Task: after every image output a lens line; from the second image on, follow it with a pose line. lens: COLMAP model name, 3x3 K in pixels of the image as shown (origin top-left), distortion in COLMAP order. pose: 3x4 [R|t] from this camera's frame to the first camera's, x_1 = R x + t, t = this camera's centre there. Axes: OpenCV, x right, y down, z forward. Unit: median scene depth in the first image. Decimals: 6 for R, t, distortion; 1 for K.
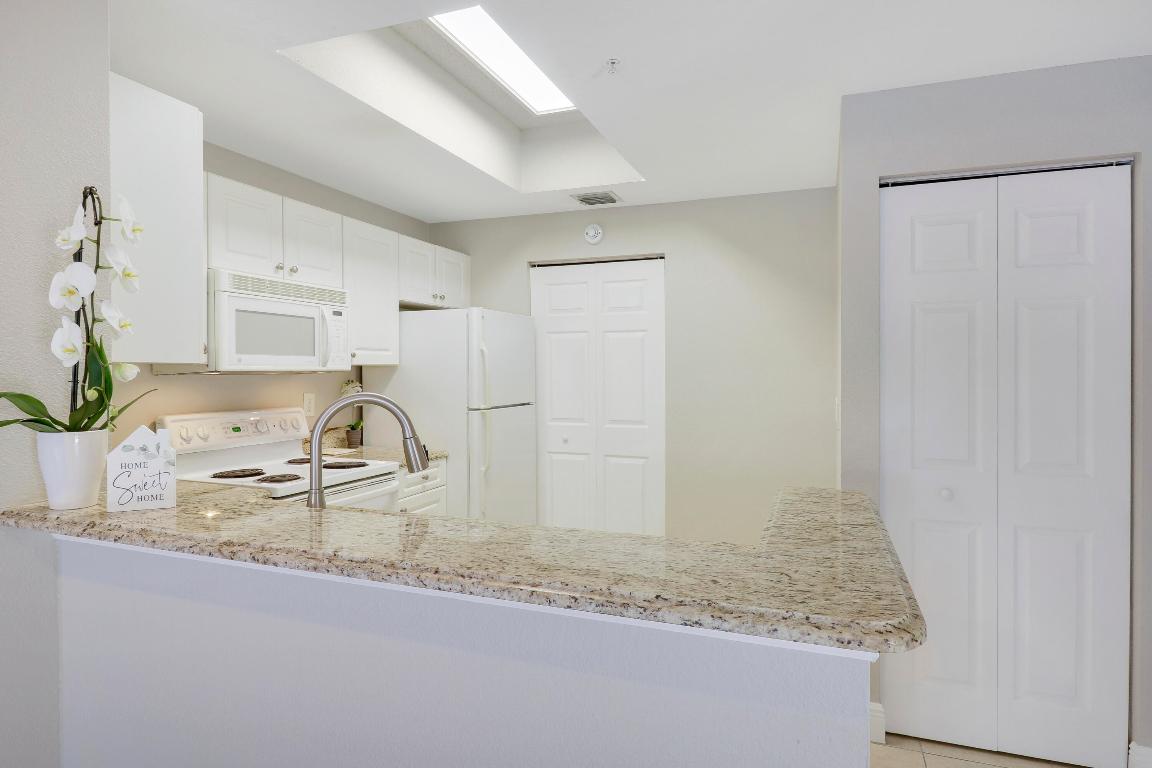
lens RADIAL K [[672.8, 0, 561.6], [0, 672.8, 361.5], [0, 0, 1]] dist [-0.006415, -0.003421]
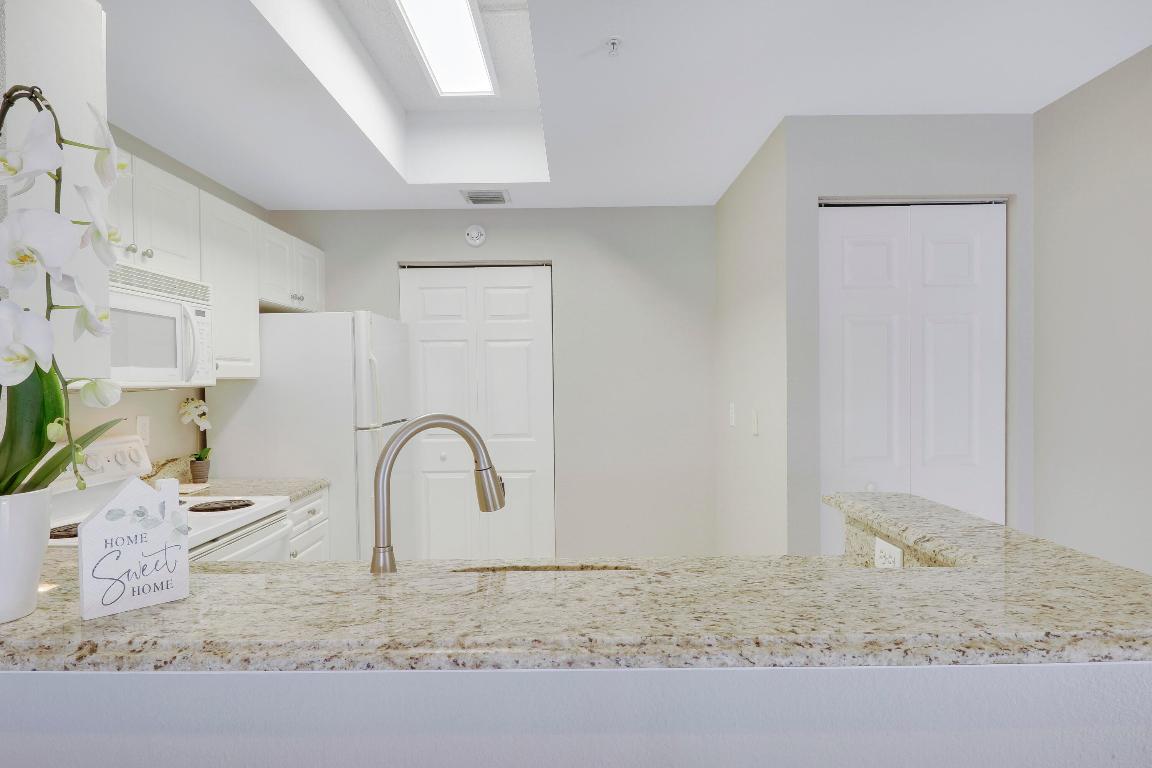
lens RADIAL K [[661.9, 0, 572.7], [0, 661.9, 383.3], [0, 0, 1]] dist [0.000181, -0.013131]
pose [[0.929825, -0.014080, 0.367733, -0.222038], [0.008103, 0.999809, 0.017790, -0.000095], [-0.367913, -0.013562, 0.929761, 0.127023]]
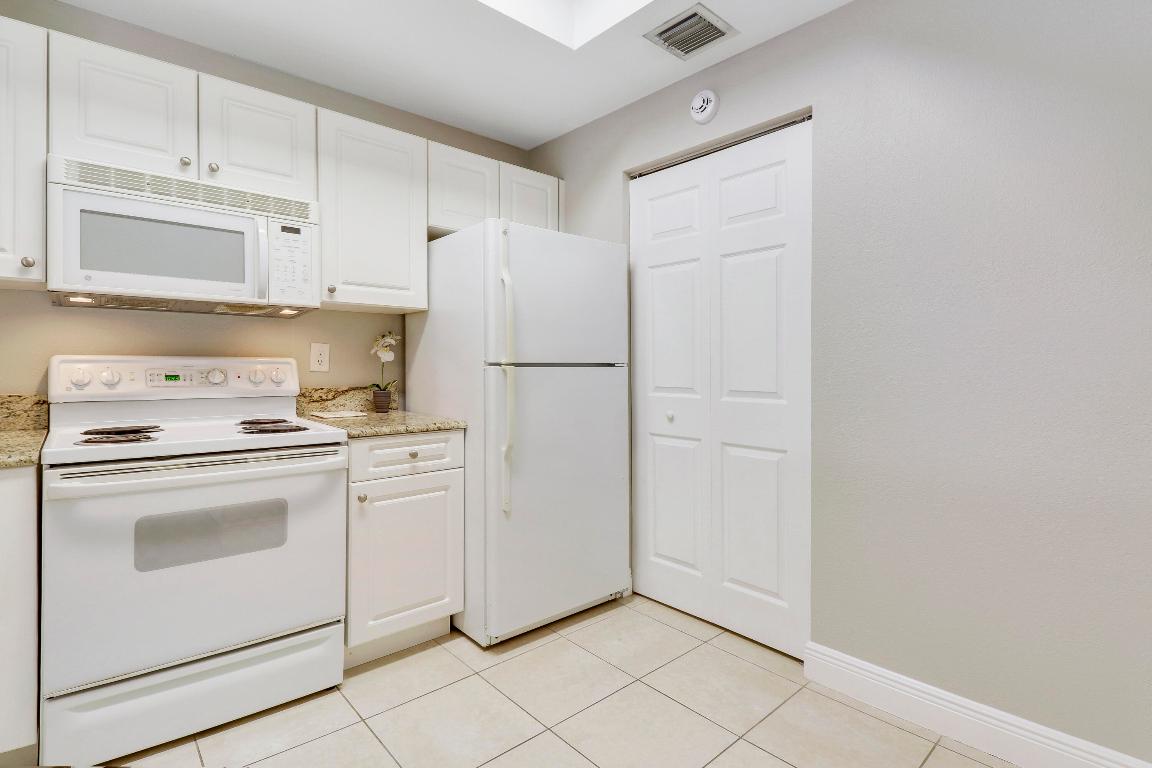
lens RADIAL K [[553.8, 0, 573.1], [0, 553.8, 382.1], [0, 0, 1]] dist [-0.010258, -0.002713]
pose [[0.893541, 0.017423, -0.448644, 0.239728], [-0.000237, 0.999265, 0.038333, 0.078240], [0.448982, -0.034146, 0.892888, 0.602019]]
